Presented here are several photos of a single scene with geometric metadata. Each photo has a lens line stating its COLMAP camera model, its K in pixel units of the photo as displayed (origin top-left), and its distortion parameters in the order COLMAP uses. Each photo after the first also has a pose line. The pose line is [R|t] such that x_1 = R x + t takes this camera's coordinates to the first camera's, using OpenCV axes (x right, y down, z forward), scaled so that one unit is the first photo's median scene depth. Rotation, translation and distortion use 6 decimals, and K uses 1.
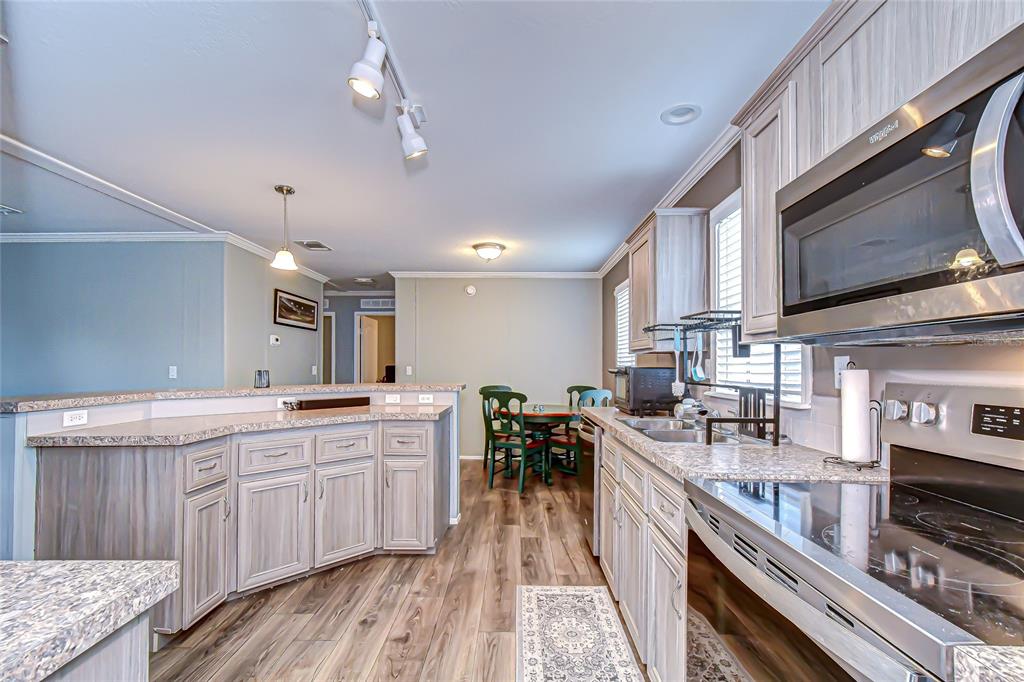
lens RADIAL K [[449.1, 0, 515.2], [0, 449.1, 361.3], [0, 0, 1]] dist [0.001127, -0.001100]
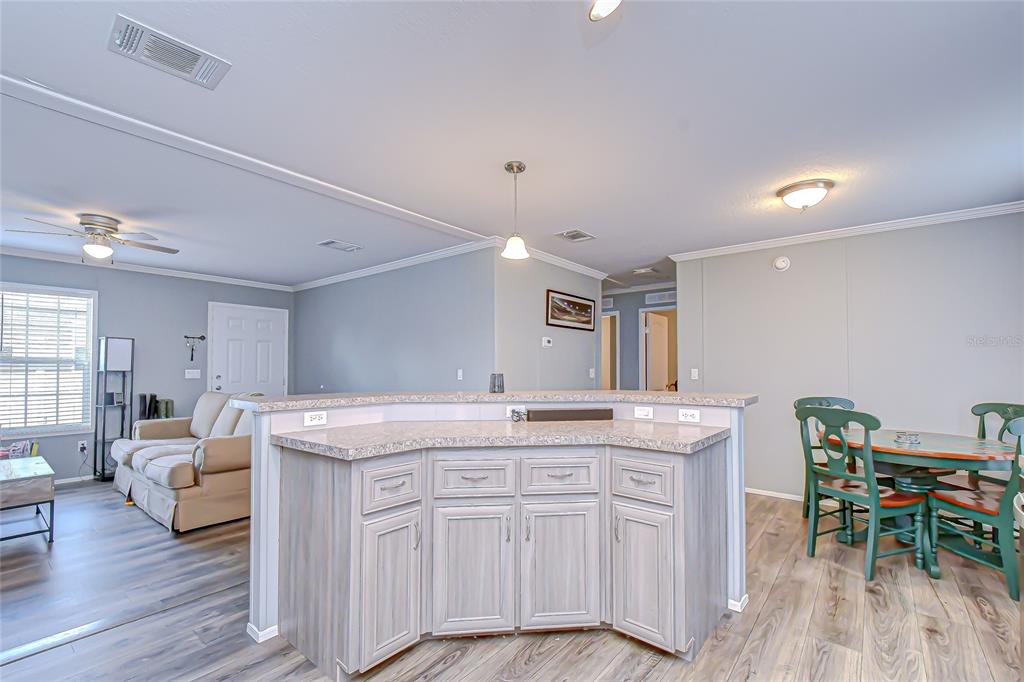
lens RADIAL K [[449.1, 0, 515.2], [0, 449.1, 361.3], [0, 0, 1]] dist [0.001127, -0.001100]
pose [[0.781529, -0.010396, -0.623782, 0.025256], [0.006869, 0.999944, -0.008059, 0.002562], [0.623831, 0.002014, 0.781557, 0.279675]]
